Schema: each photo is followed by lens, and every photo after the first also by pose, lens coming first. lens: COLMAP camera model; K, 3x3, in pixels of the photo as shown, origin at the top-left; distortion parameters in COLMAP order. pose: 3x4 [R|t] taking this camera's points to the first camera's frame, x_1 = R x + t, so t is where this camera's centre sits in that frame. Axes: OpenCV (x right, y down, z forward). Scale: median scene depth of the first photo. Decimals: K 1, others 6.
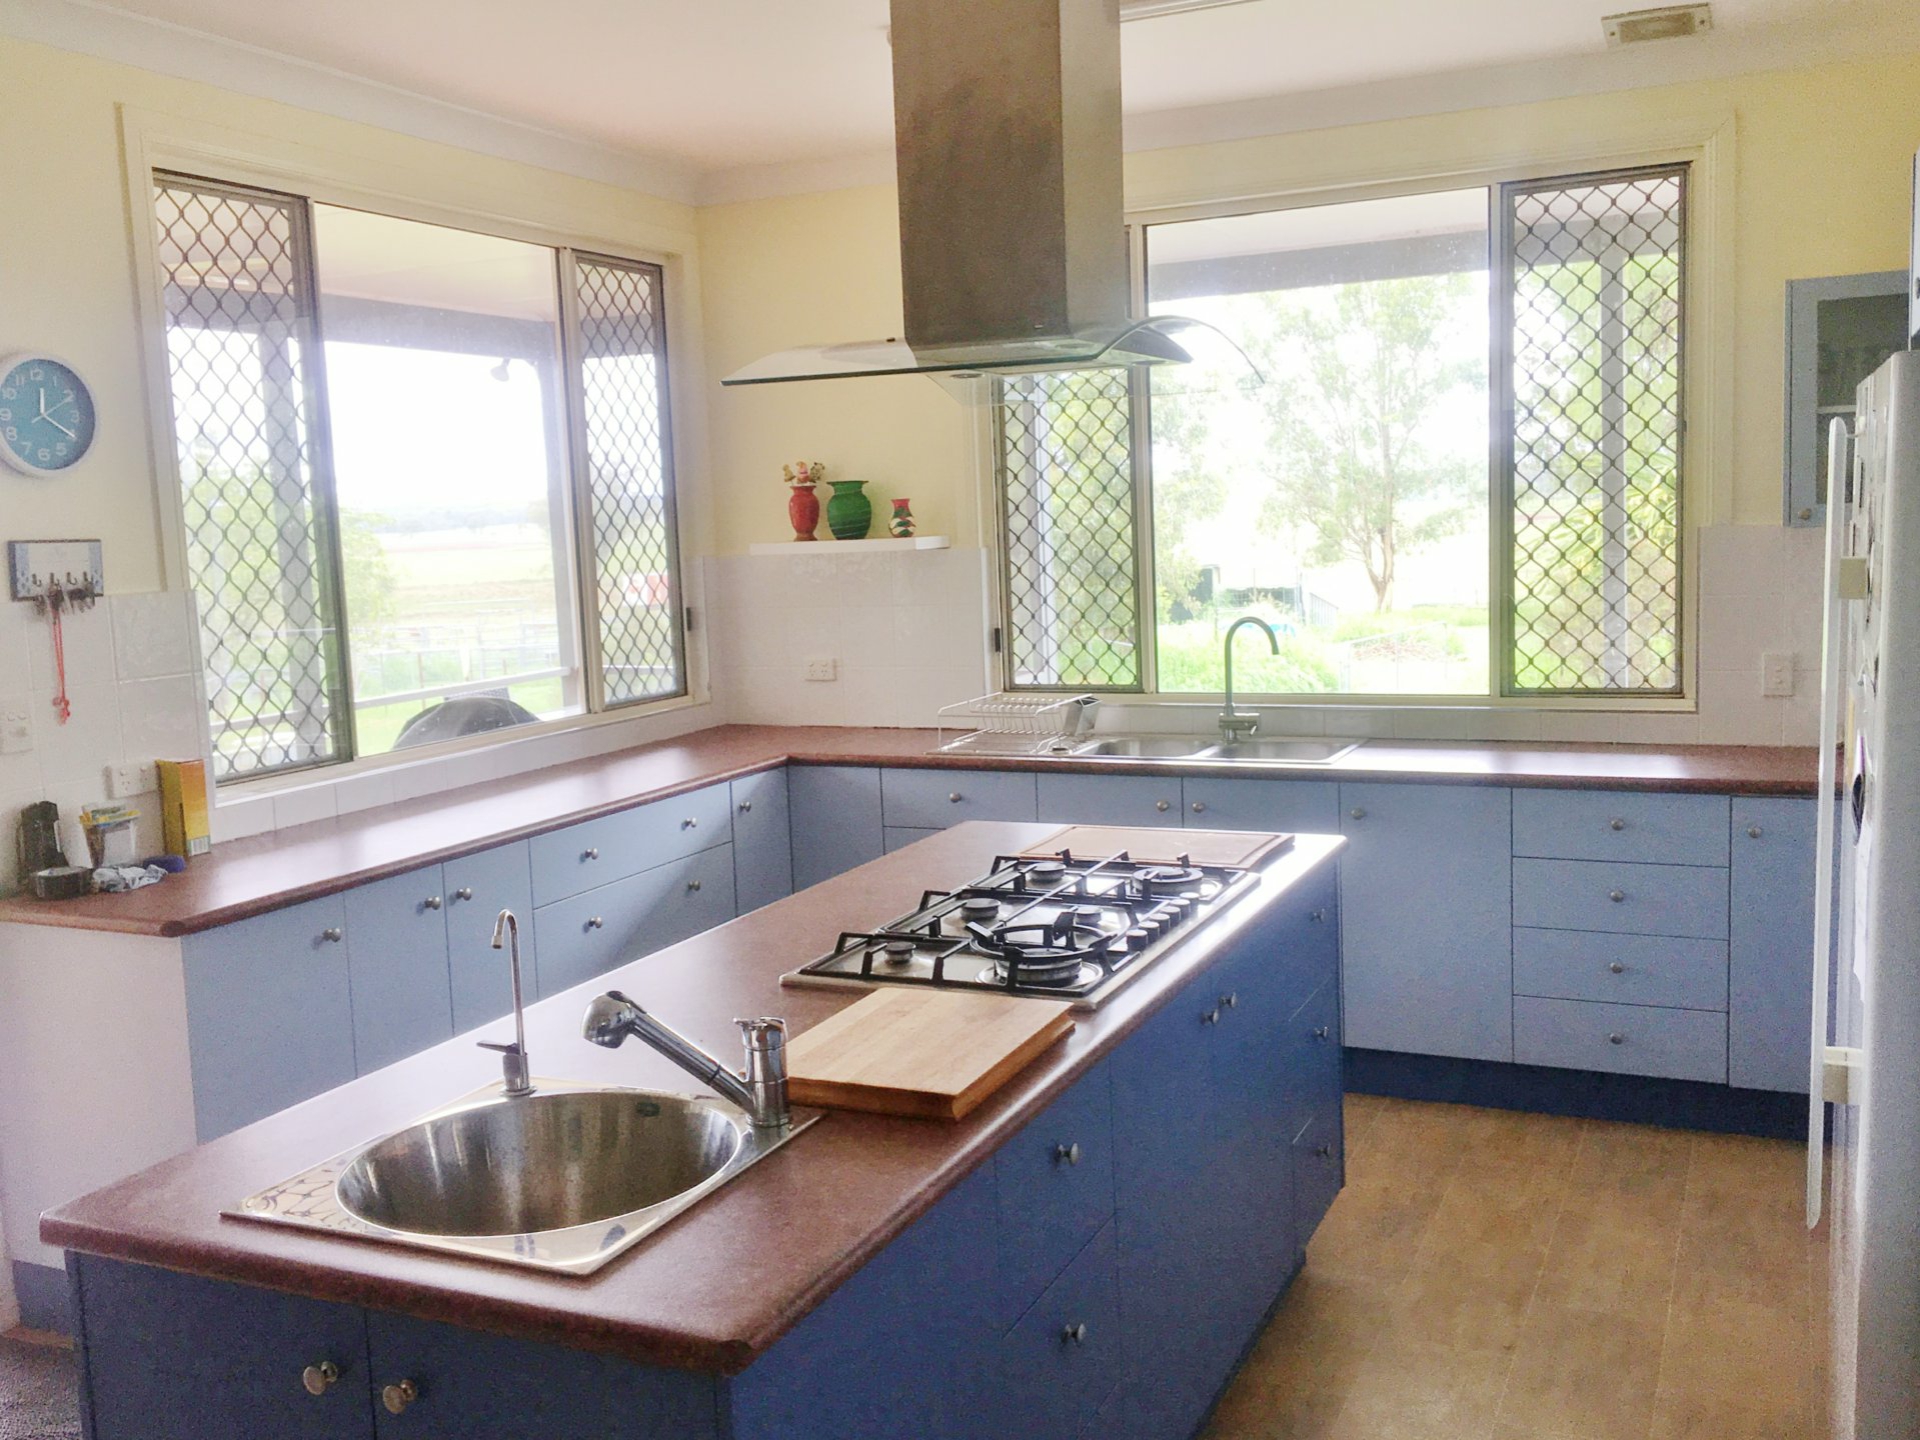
lens RADIAL K [[1637.3, 0, 924.9], [0, 1637.3, 719.1], [0, 0, 1]] dist [0.082886, -0.147144]
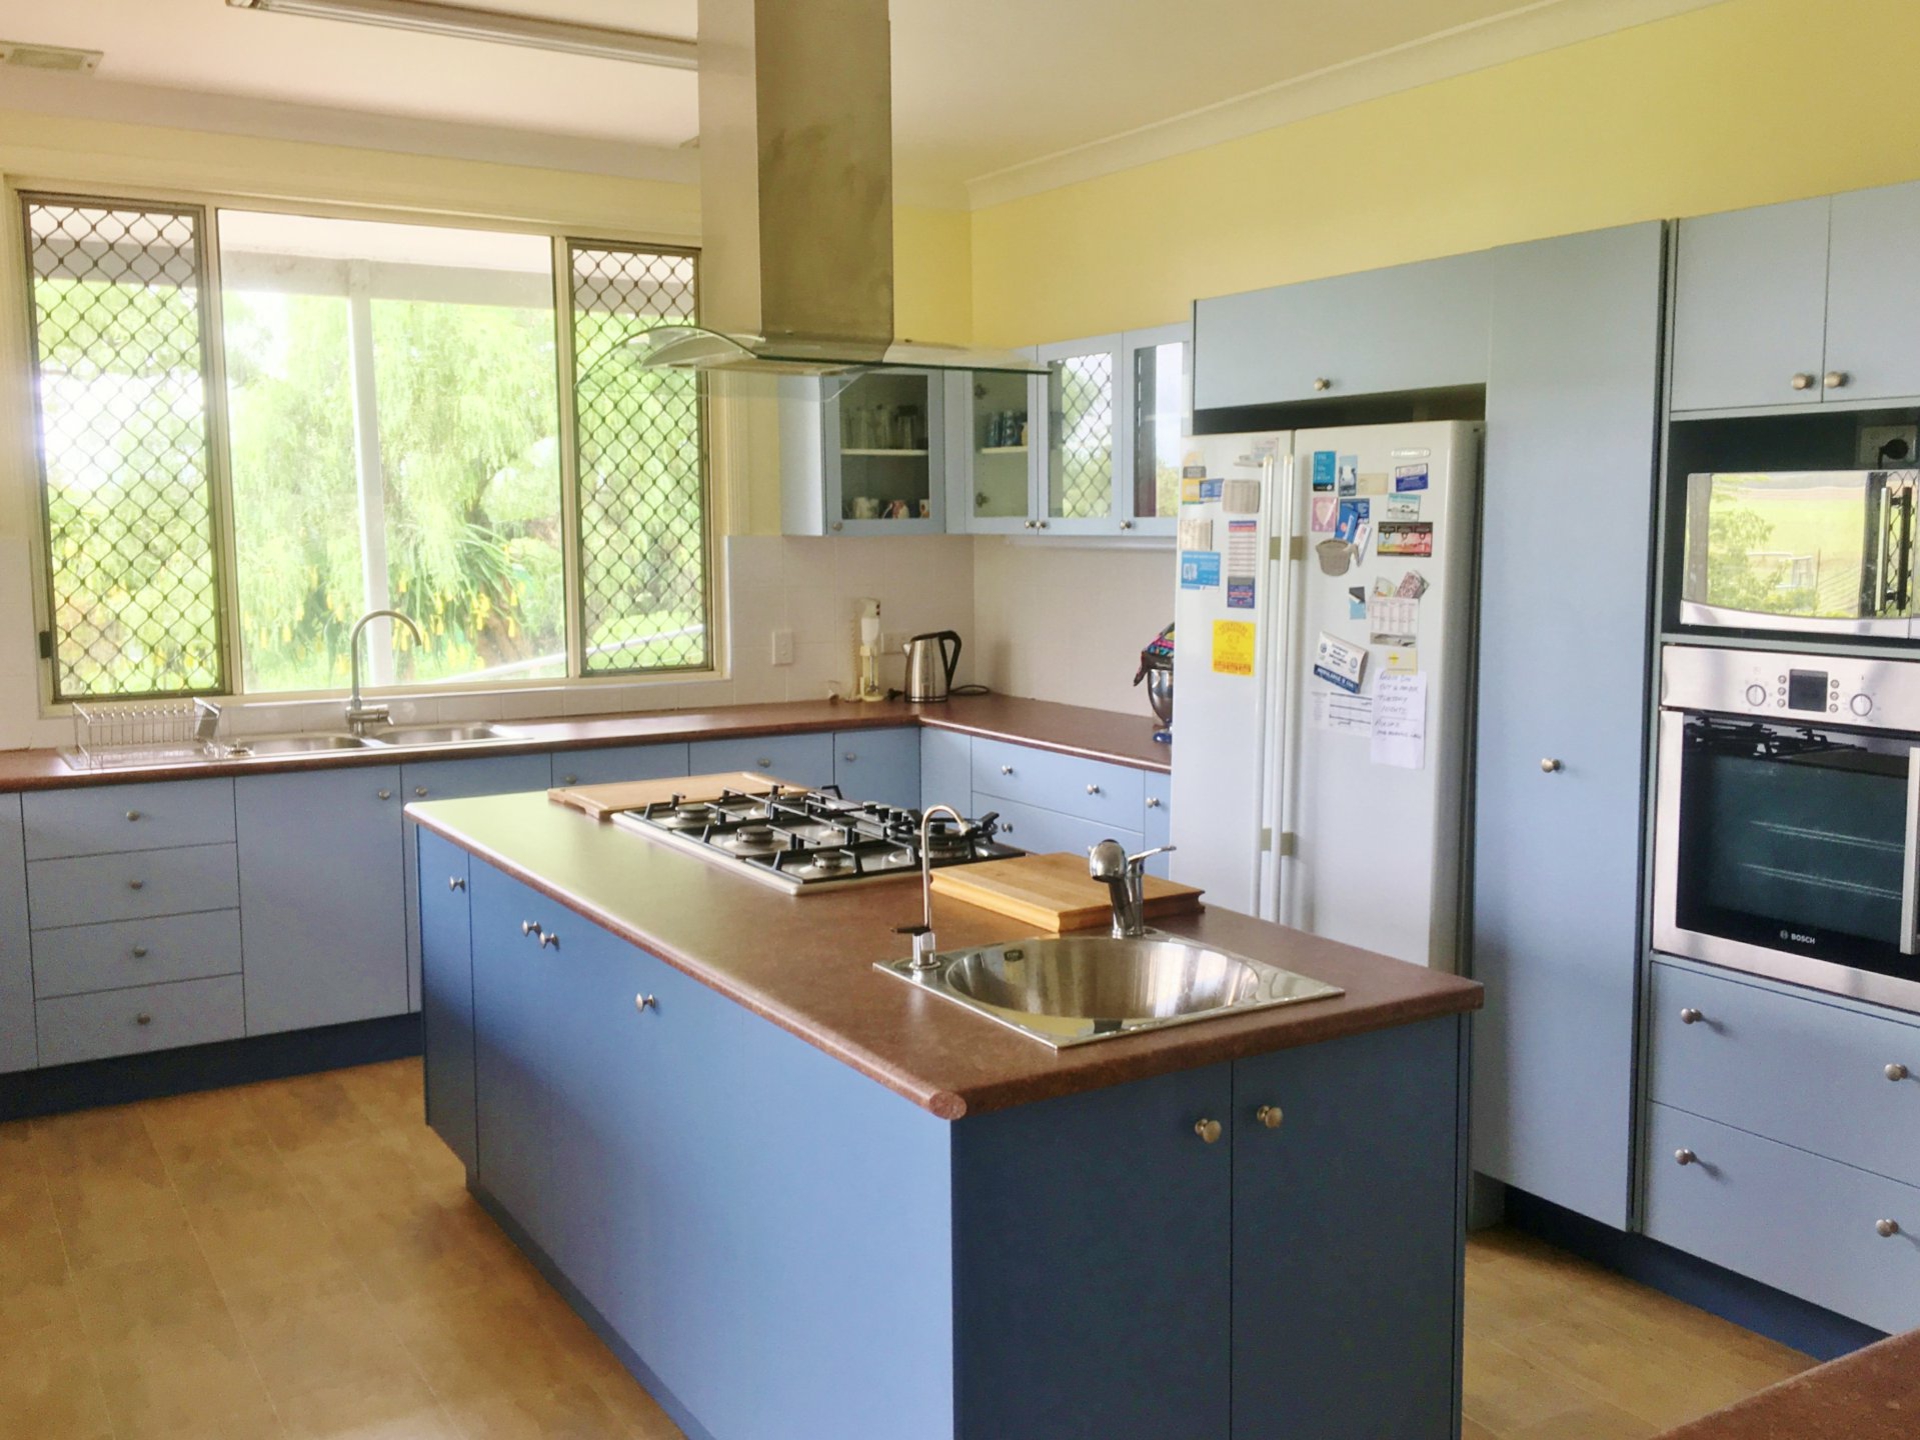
lens RADIAL K [[1637.3, 0, 924.9], [0, 1637.3, 719.1], [0, 0, 1]] dist [0.082886, -0.147144]
pose [[0.588993, -0.062204, 0.805741, -0.459700], [0.078549, 0.996719, 0.019529, 0.012489], [-0.804312, 0.051788, 0.591947, 0.124156]]
